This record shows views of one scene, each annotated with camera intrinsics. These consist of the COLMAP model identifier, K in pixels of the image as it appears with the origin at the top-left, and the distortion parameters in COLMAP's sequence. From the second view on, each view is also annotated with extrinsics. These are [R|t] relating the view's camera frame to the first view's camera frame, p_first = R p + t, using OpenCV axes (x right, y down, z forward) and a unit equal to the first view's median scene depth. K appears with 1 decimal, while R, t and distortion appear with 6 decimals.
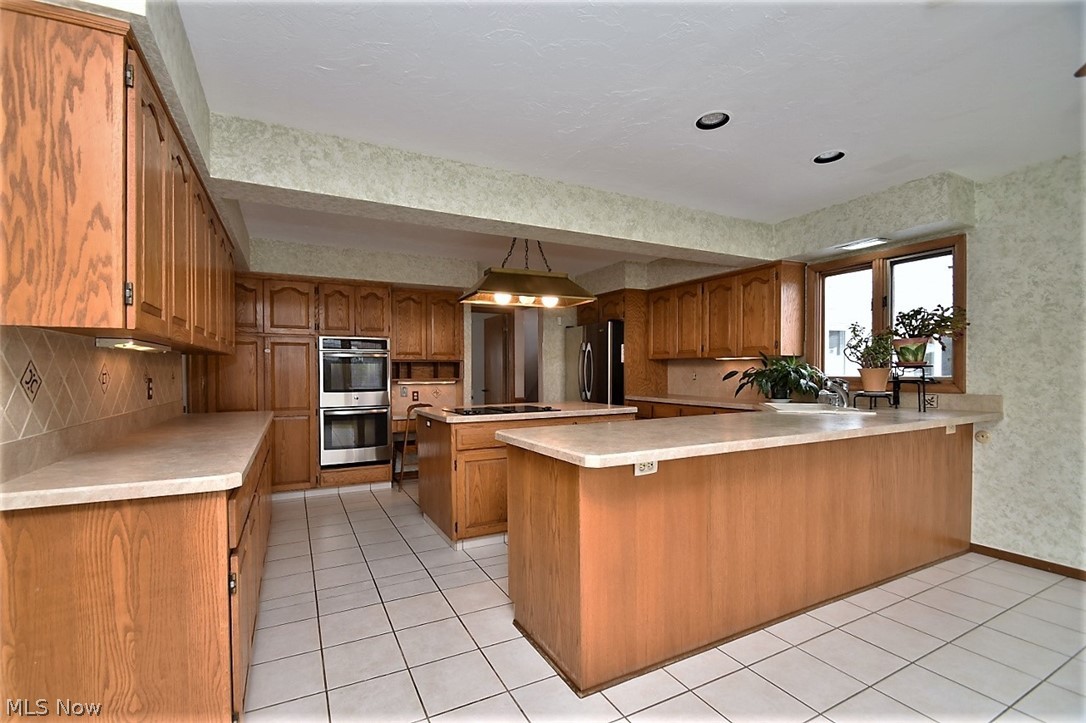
lens RADIAL K [[478.9, 0, 539.1], [0, 478.9, 375.7], [0, 0, 1]] dist [0.023182, -0.019400]
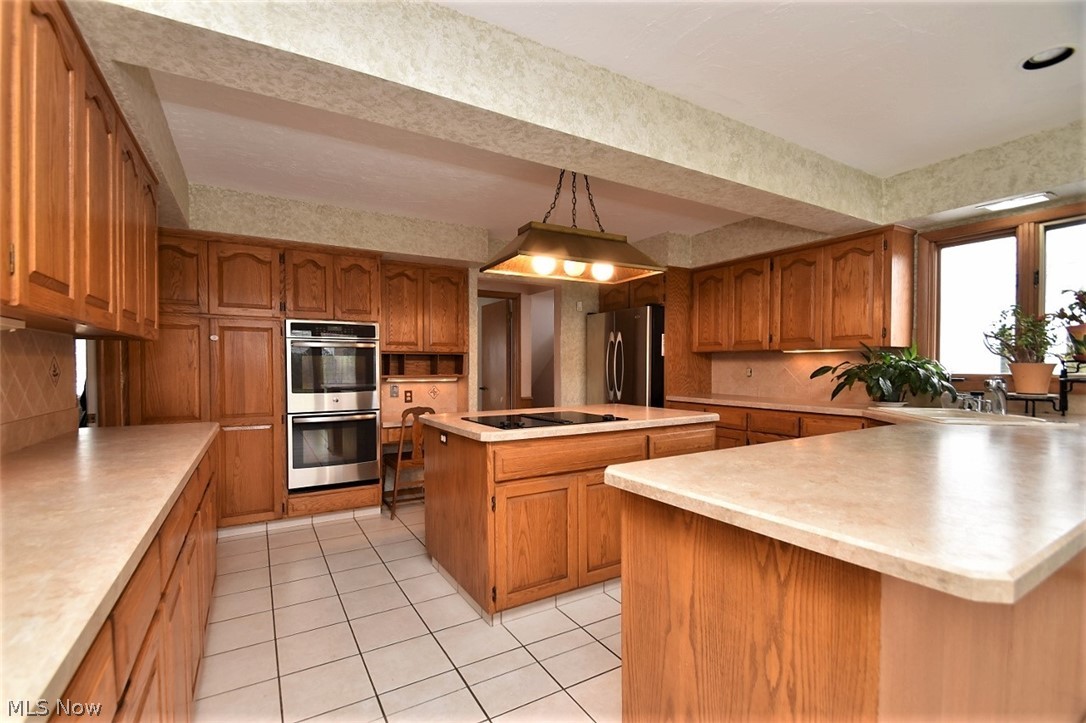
lens RADIAL K [[478.9, 0, 539.1], [0, 478.9, 375.7], [0, 0, 1]] dist [0.023182, -0.019400]
pose [[0.998338, 0.001545, 0.057609, -0.113225], [-0.002087, 0.999954, 0.009353, -0.000846], [-0.057591, -0.009458, 0.998295, 0.242055]]
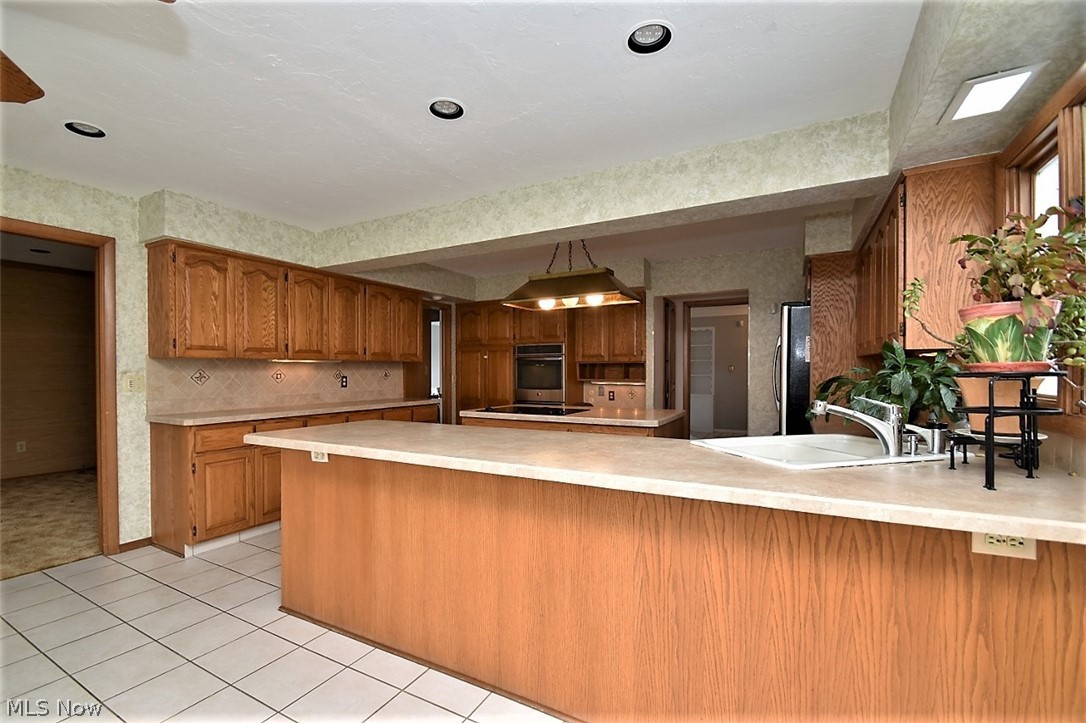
lens RADIAL K [[483.1, 0, 524.3], [0, 483.1, 372.9], [0, 0, 1]] dist [0.011521, 0.000050]
pose [[0.545521, 0.009912, -0.838038, 0.704059], [-0.011093, 0.999928, 0.004607, -0.014181], [0.838024, 0.006783, 0.545592, 0.352172]]
